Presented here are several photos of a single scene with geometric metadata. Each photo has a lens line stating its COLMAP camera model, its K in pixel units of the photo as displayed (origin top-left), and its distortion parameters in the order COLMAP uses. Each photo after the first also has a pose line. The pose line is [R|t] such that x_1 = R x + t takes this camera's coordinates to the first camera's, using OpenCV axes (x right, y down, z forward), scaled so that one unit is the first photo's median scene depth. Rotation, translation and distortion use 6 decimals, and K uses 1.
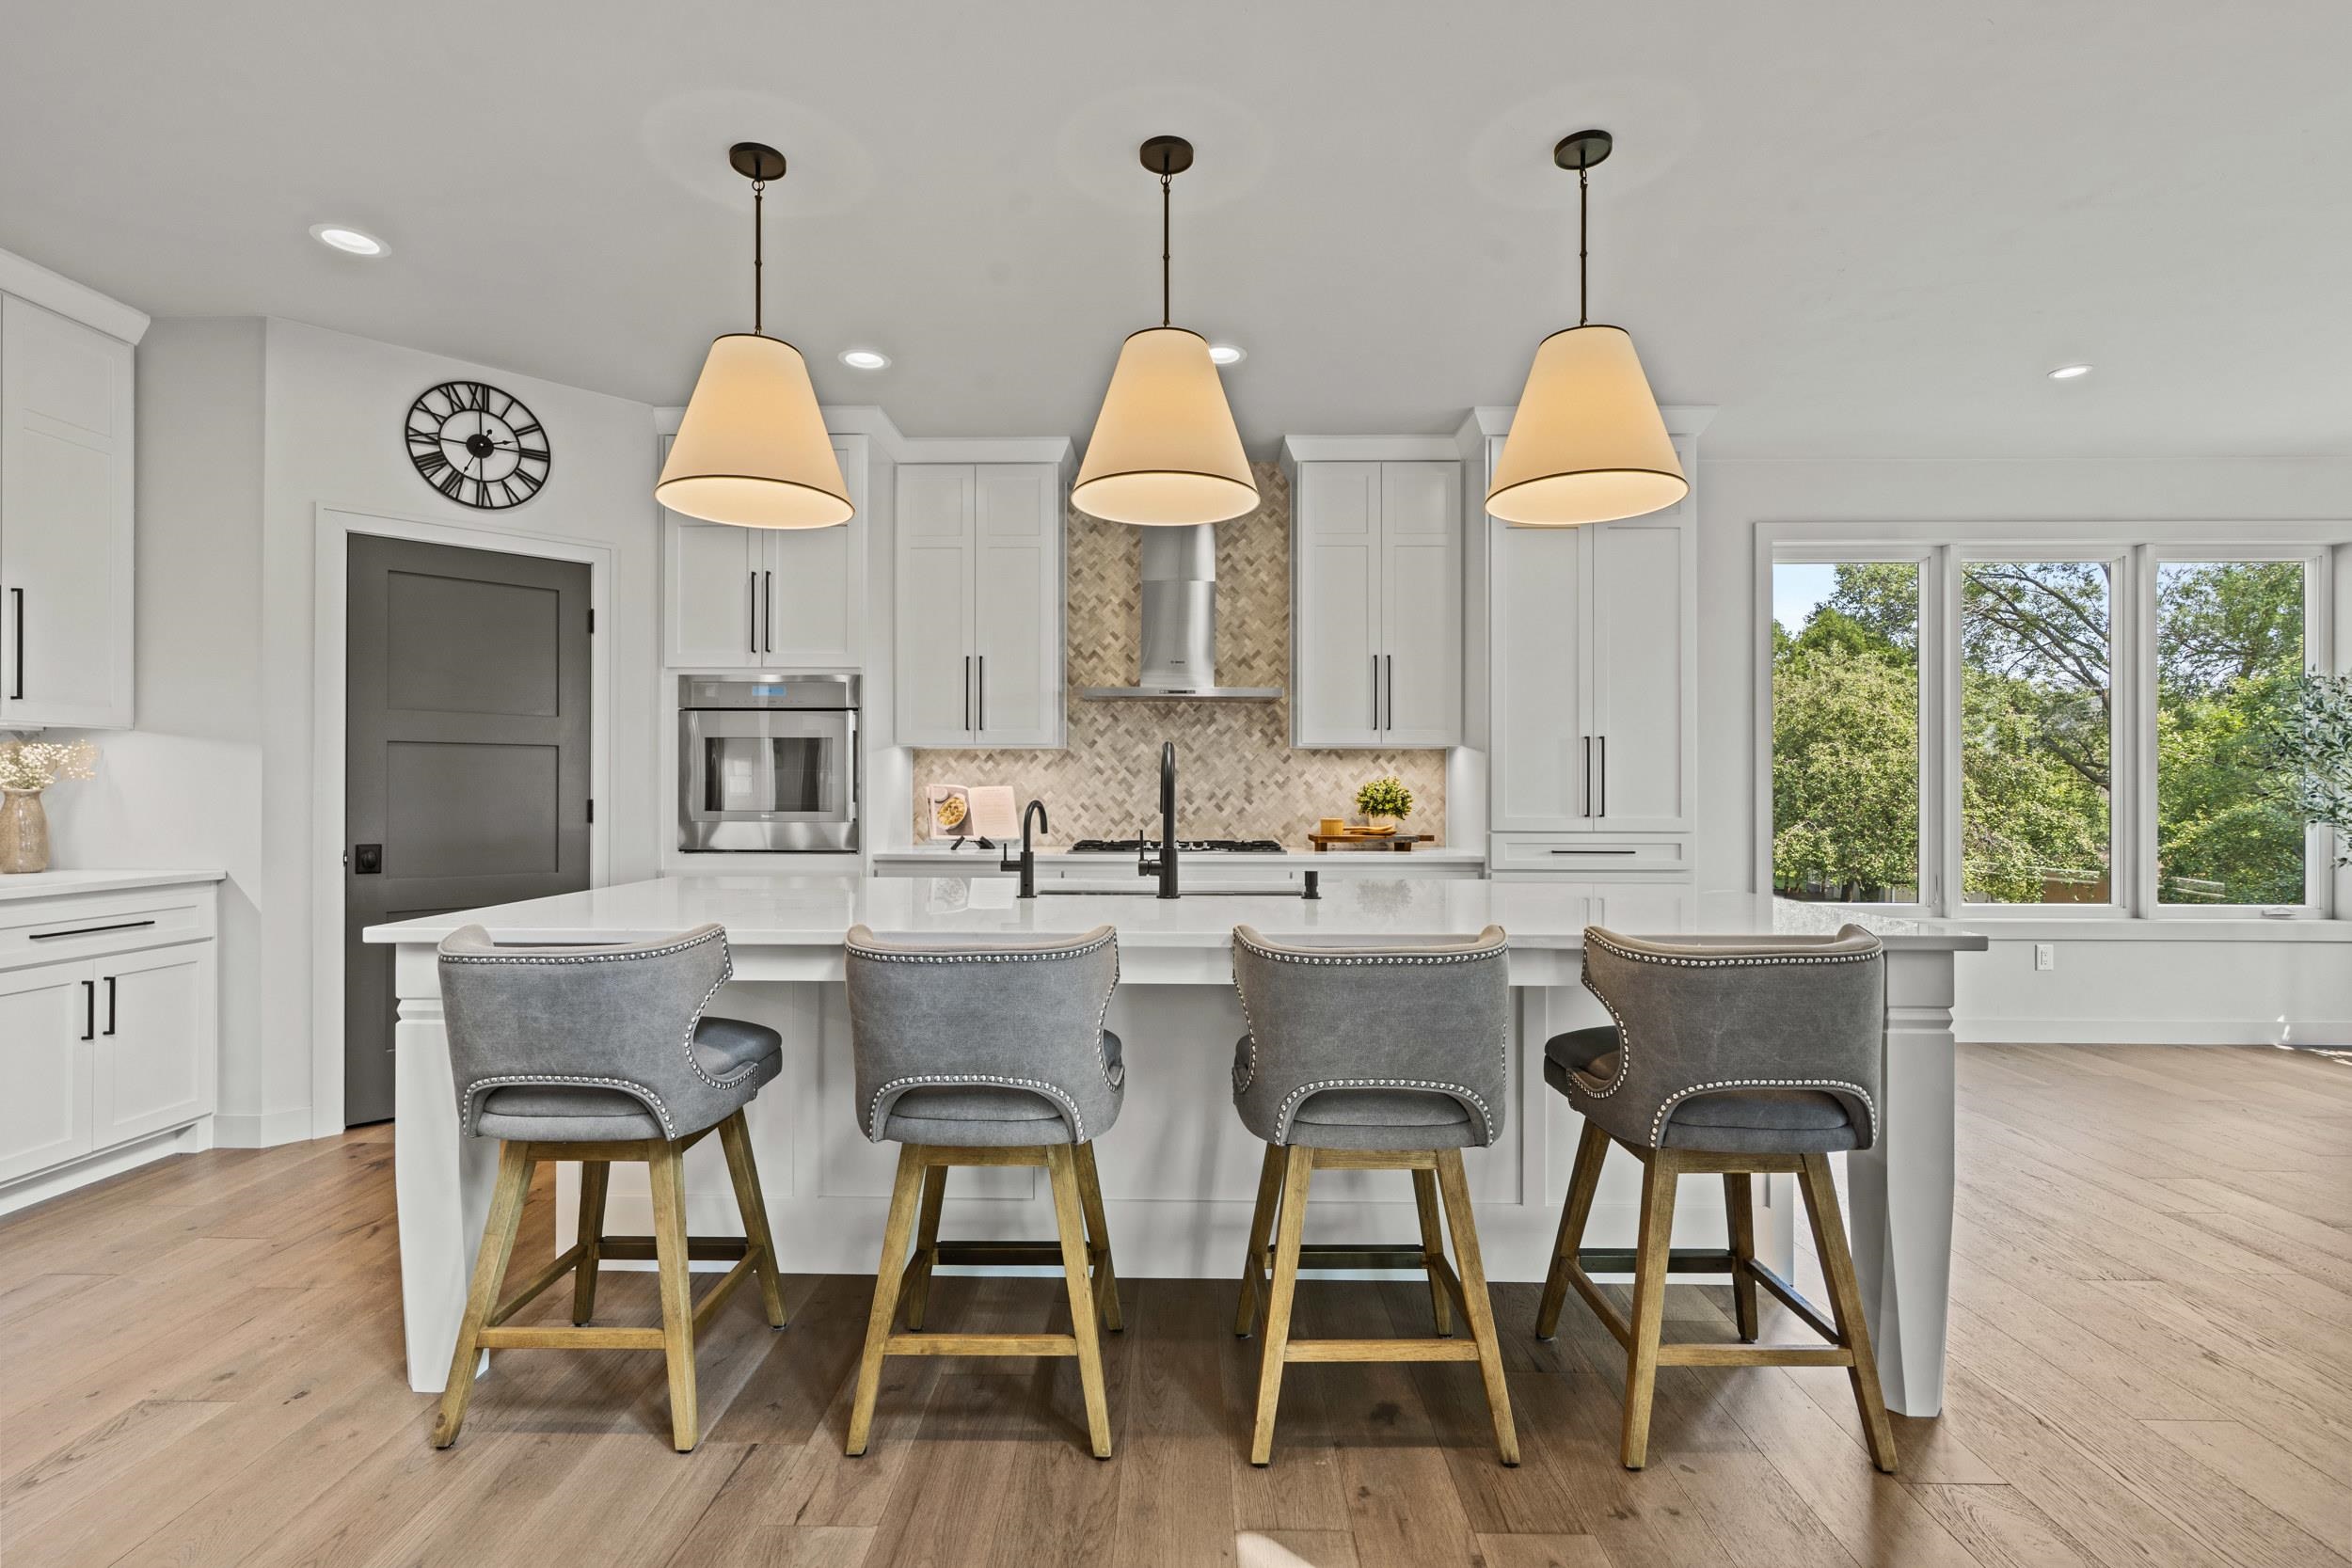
lens RADIAL K [[1071.1, 0, 1165.0], [0, 1071.1, 781.3], [0, 0, 1]] dist [-0.003505, 0.001105]
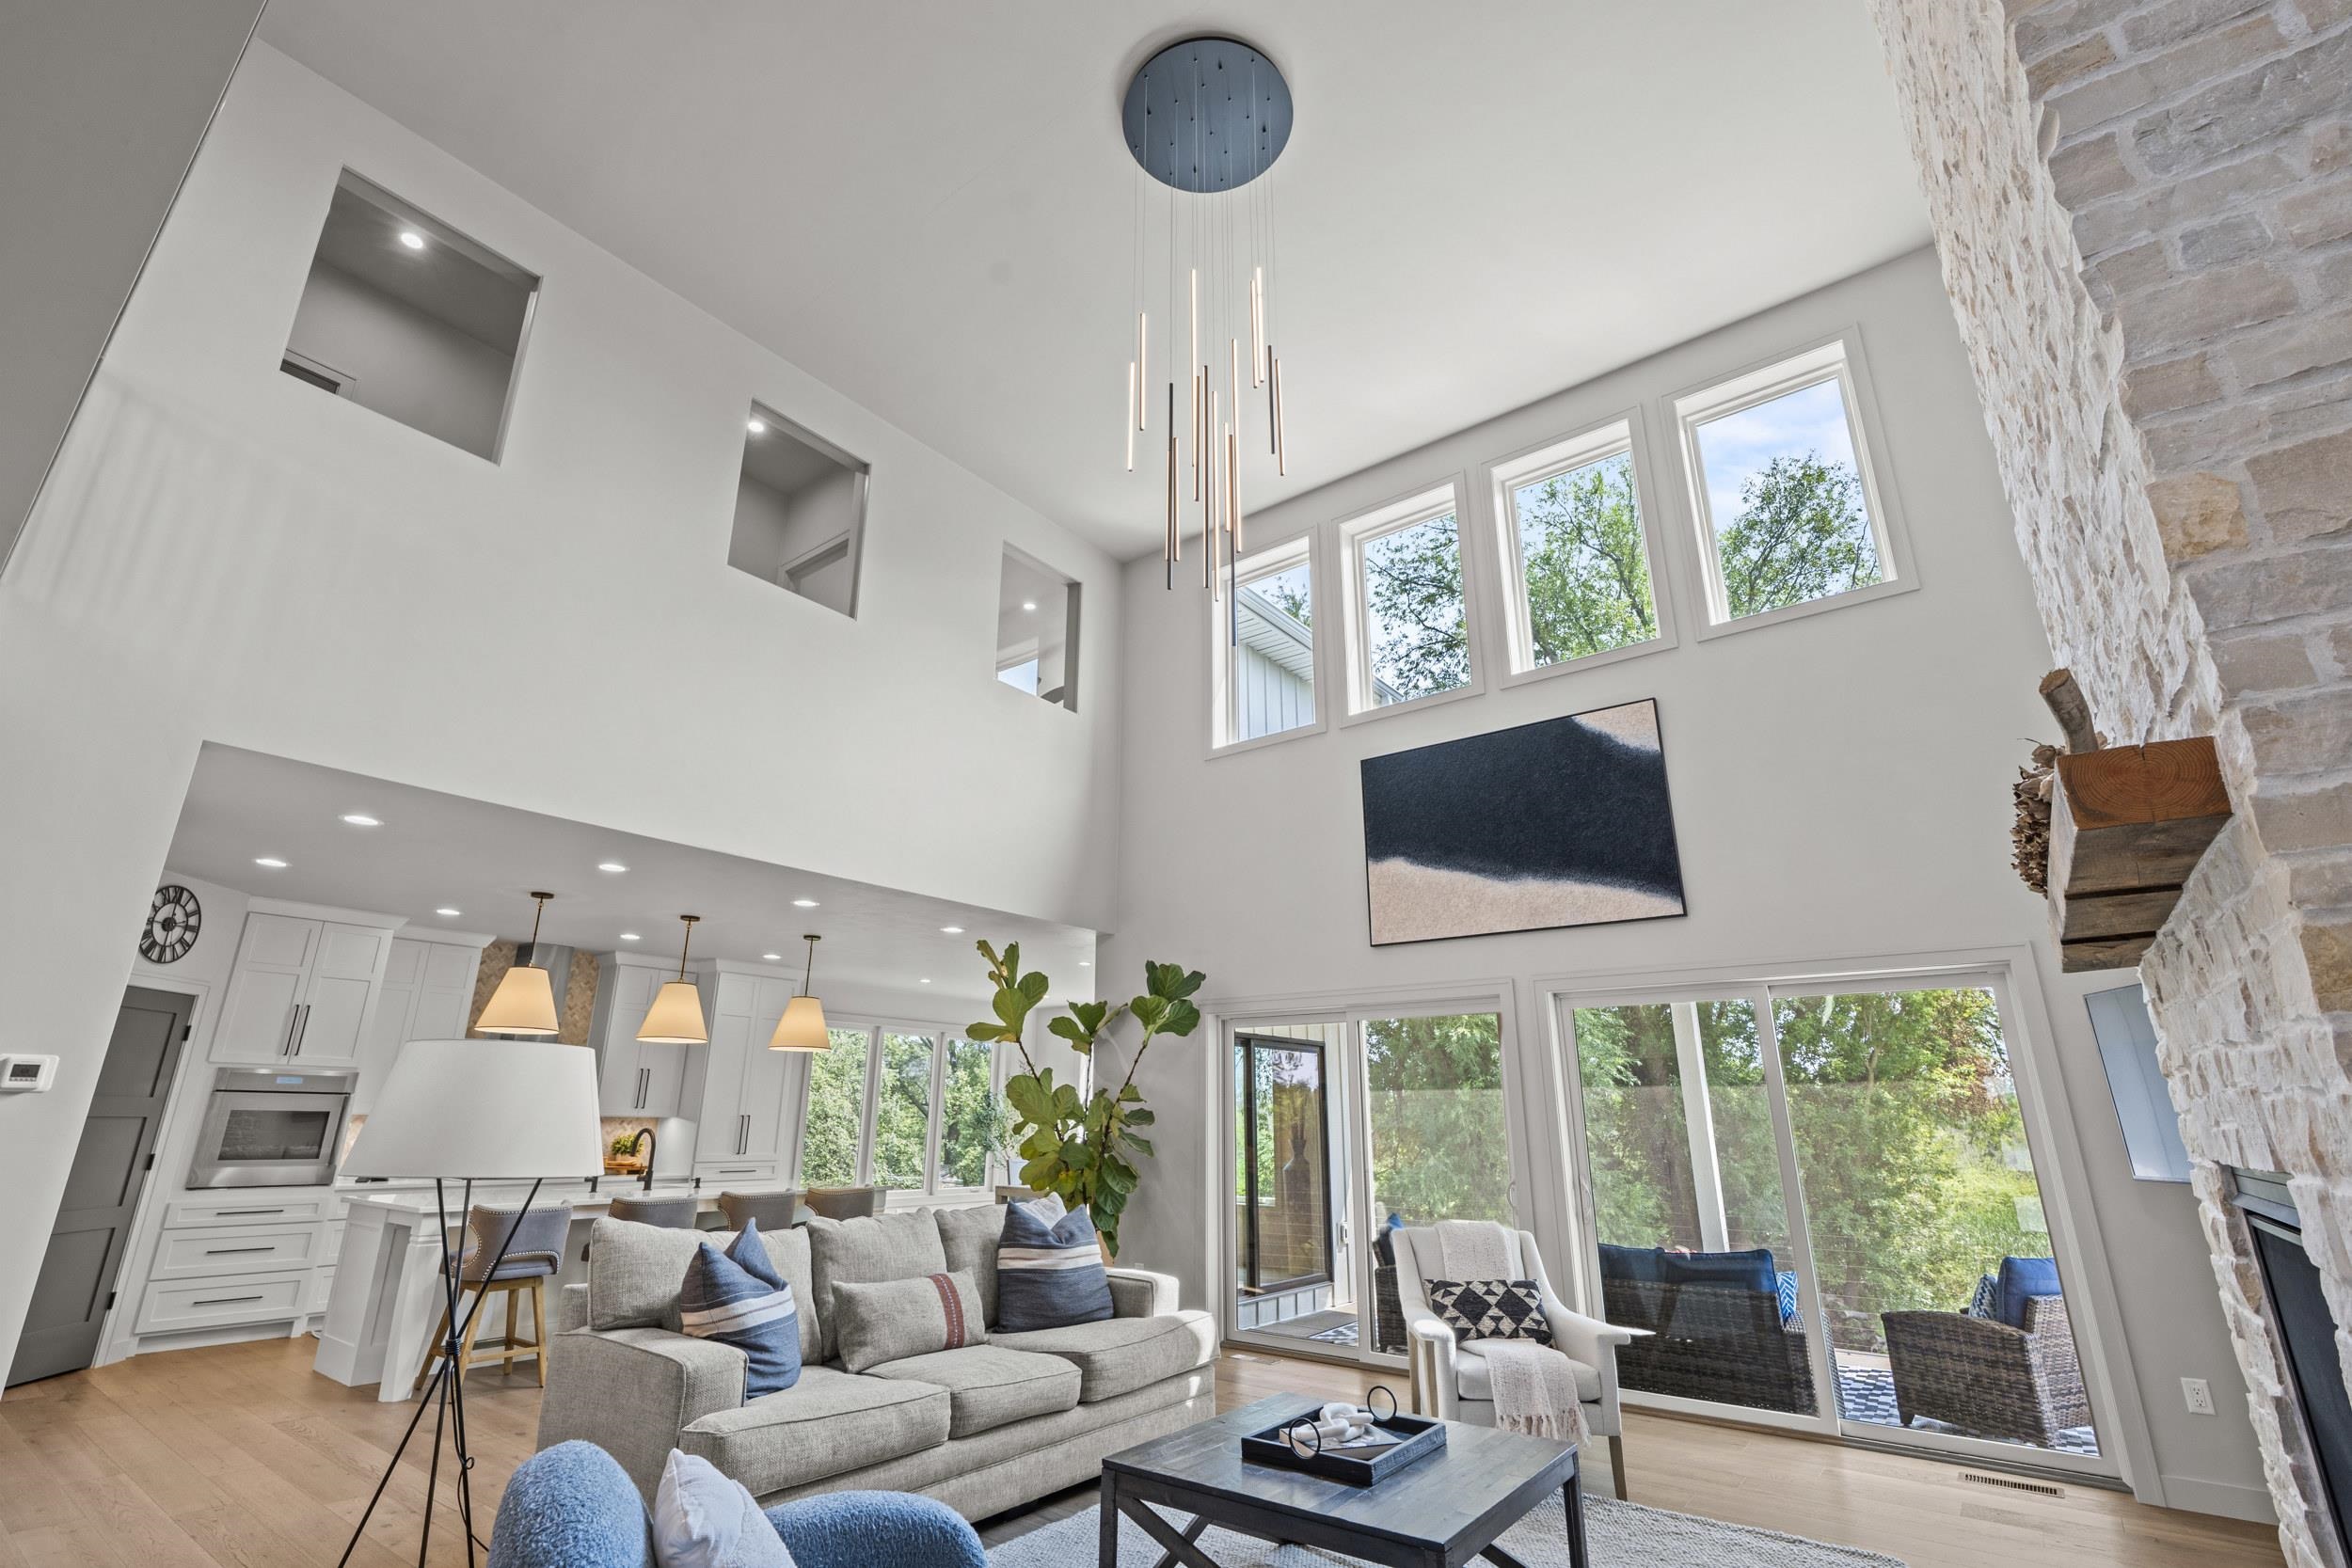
lens RADIAL K [[1071.1, 0, 1165.0], [0, 1071.1, 781.3], [0, 0, 1]] dist [-0.003505, 0.001105]
pose [[0.601441, 0.245689, 0.760201, -0.824045], [-0.013445, 0.954517, -0.297853, -0.047451], [-0.798804, 0.168920, 0.577389, -0.953606]]
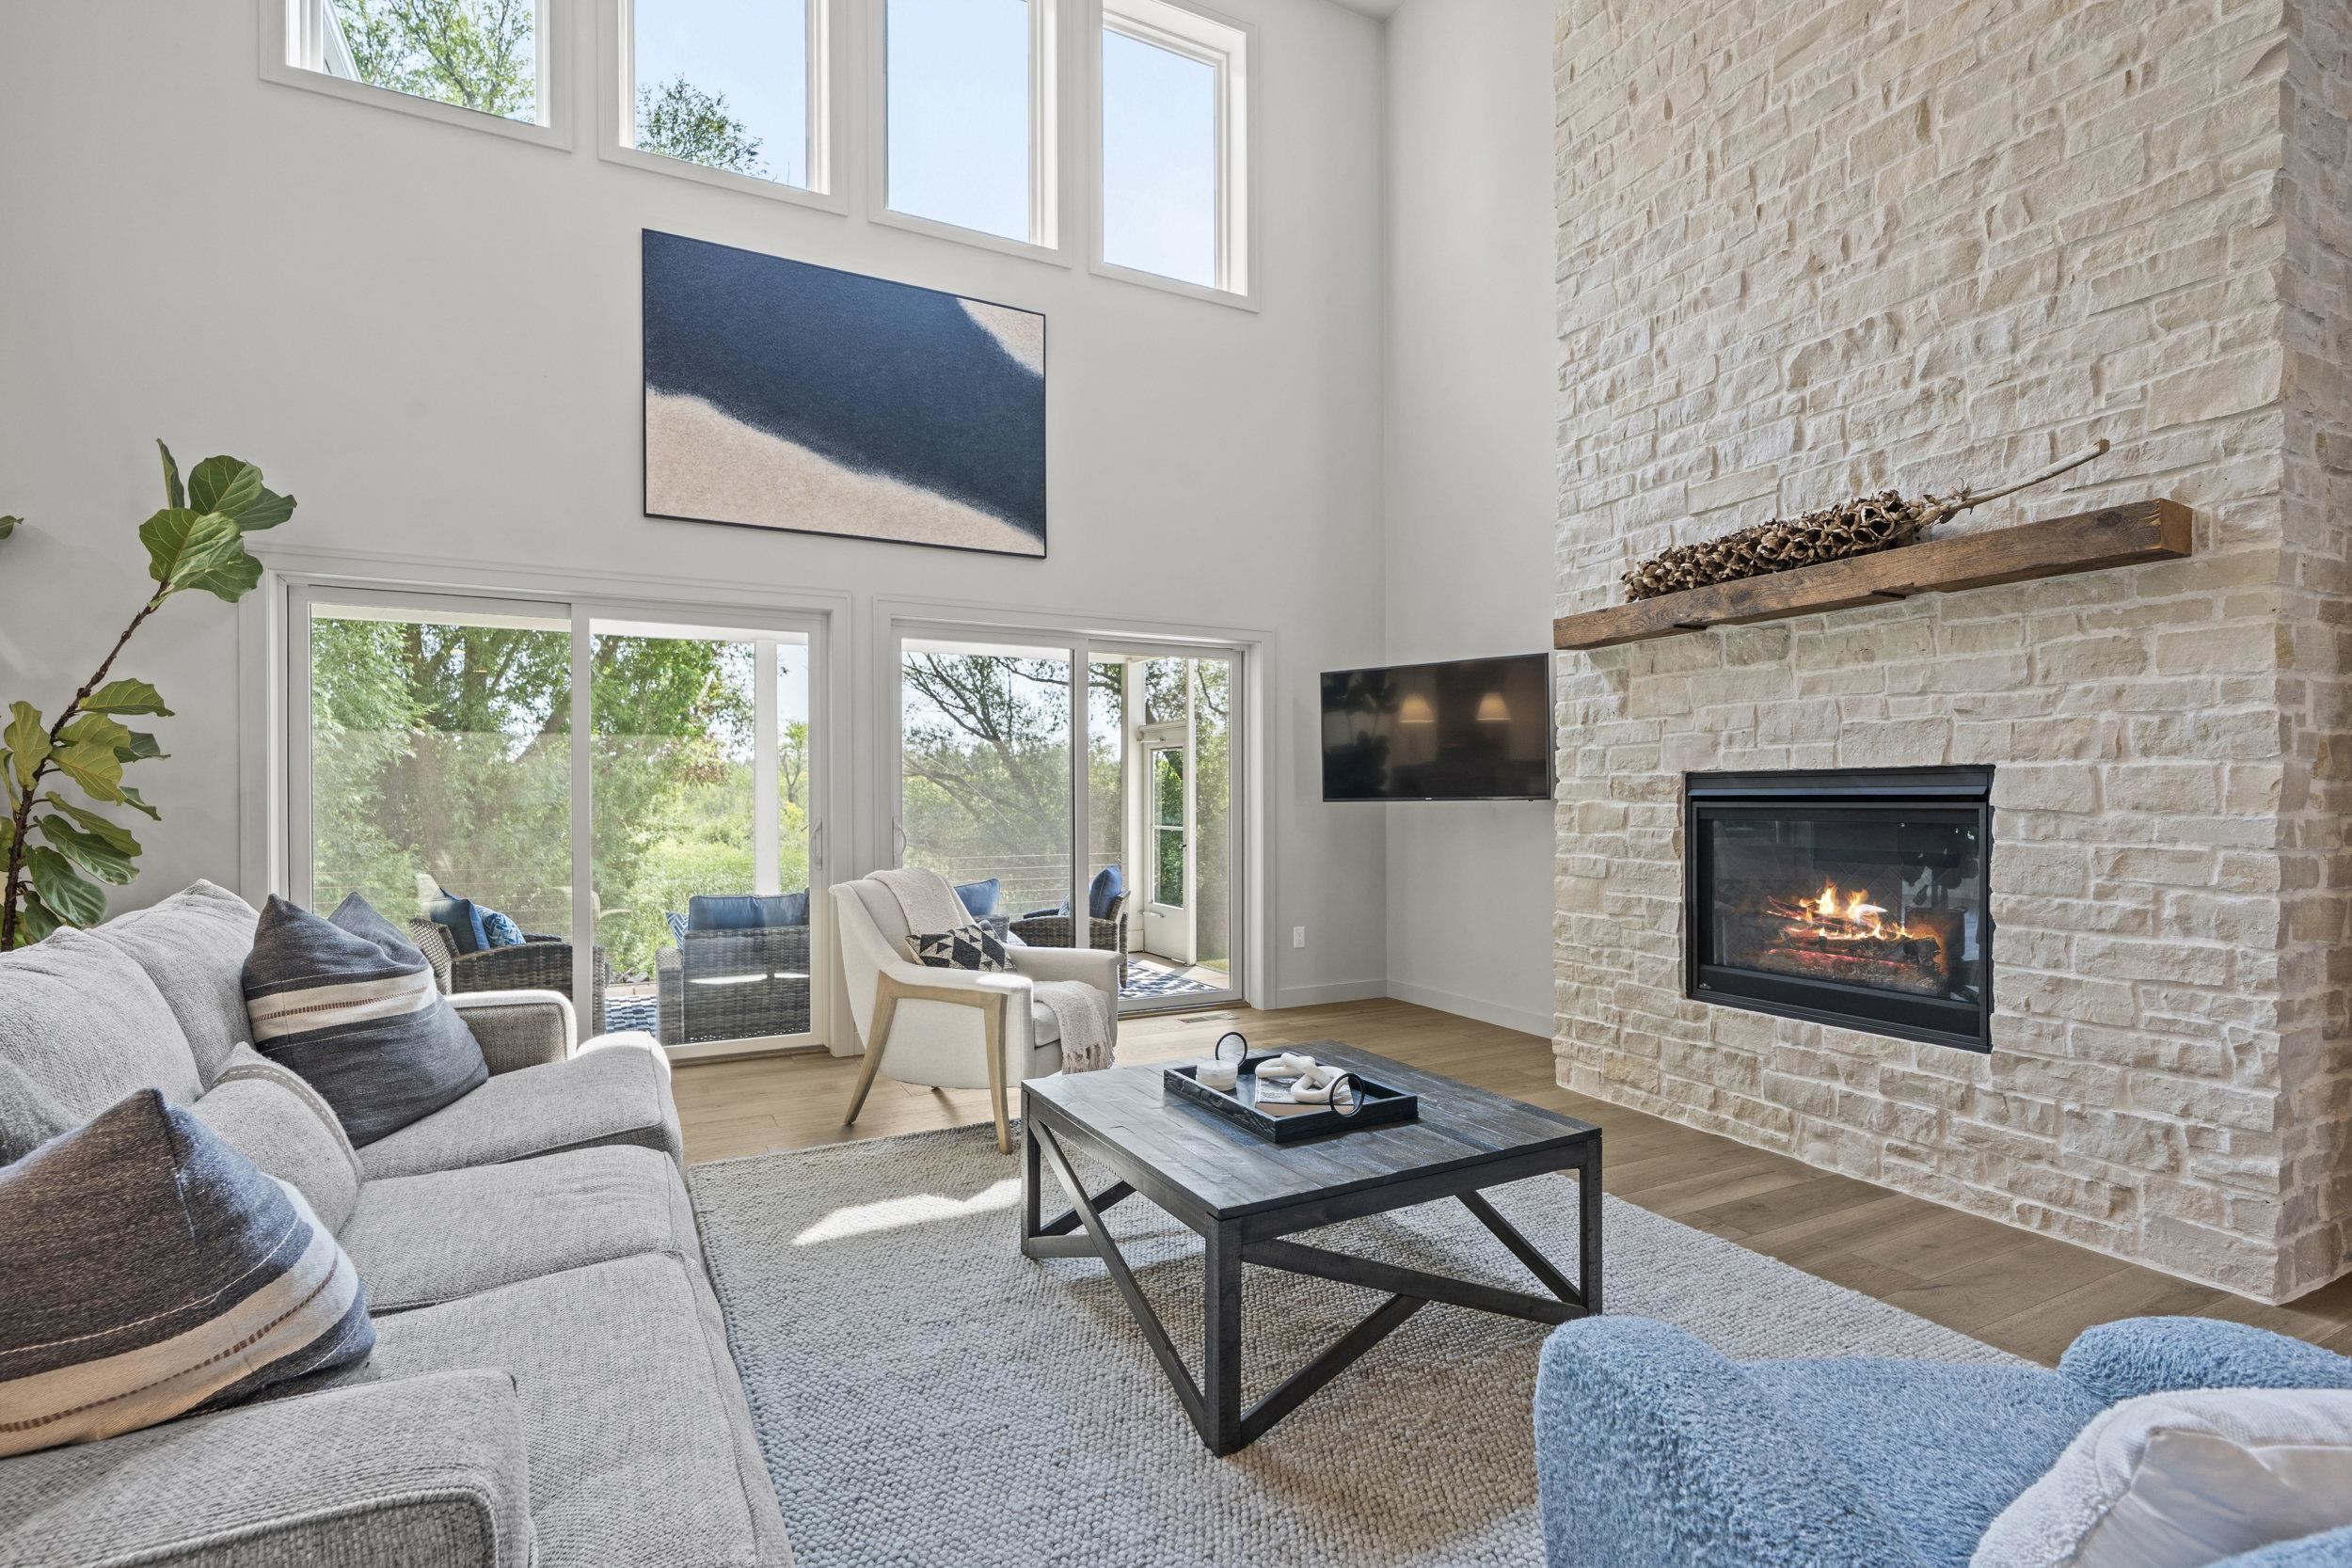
lens RADIAL K [[1075.4, 0, 1168.2], [0, 1075.4, 798.4], [0, 0, 1]] dist [-0.002621, 0.000252]
pose [[-0.470621, -0.001634, 0.882334, -0.617430], [-0.003942, 0.999992, -0.000250, -0.009223], [-0.882327, -0.003596, -0.470624, -0.282456]]
